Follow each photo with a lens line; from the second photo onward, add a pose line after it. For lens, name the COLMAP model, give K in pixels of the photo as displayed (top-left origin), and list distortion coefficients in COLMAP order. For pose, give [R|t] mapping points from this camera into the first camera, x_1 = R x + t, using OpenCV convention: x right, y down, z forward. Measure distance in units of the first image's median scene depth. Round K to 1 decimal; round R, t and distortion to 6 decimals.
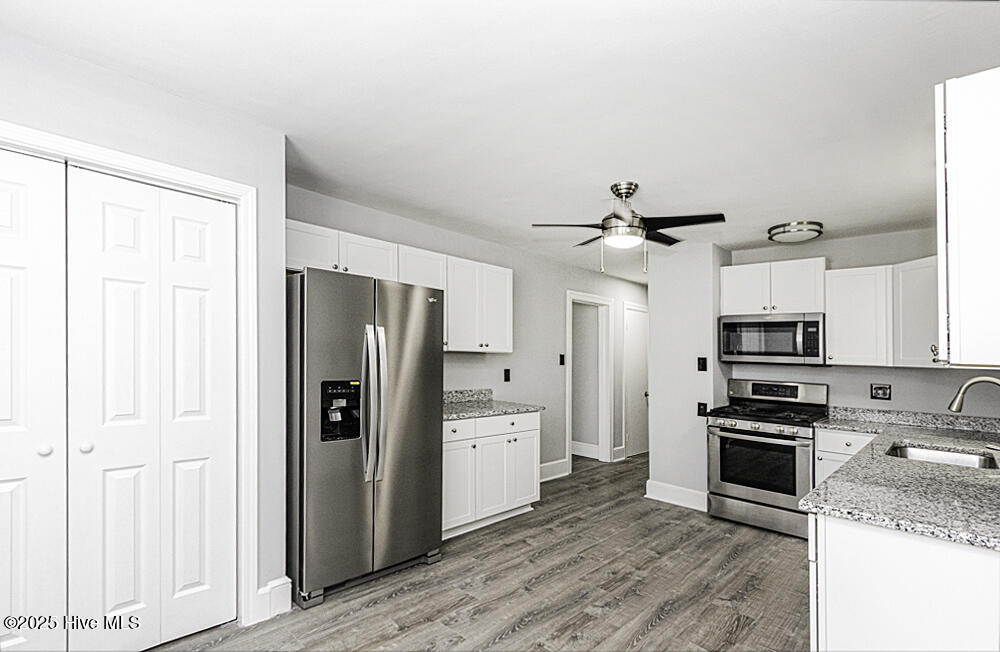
lens RADIAL K [[469.3, 0, 496.8], [0, 469.3, 356.3], [0, 0, 1]] dist [0.018191, -0.000071]
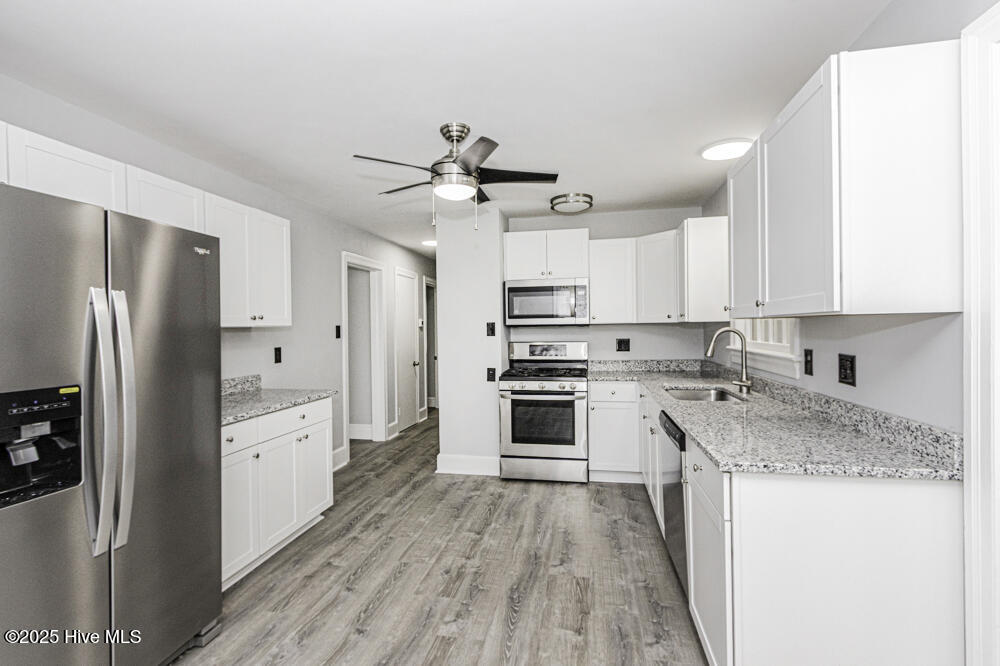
lens RADIAL K [[486.0, 0, 500.2], [0, 486.0, 318.8], [0, 0, 1]] dist [0.013839, -0.000148]
pose [[0.861132, -0.038161, 0.506947, -0.076954], [0.045698, 0.998952, -0.002428, -0.001986], [-0.506323, 0.025257, 0.861974, 0.113859]]
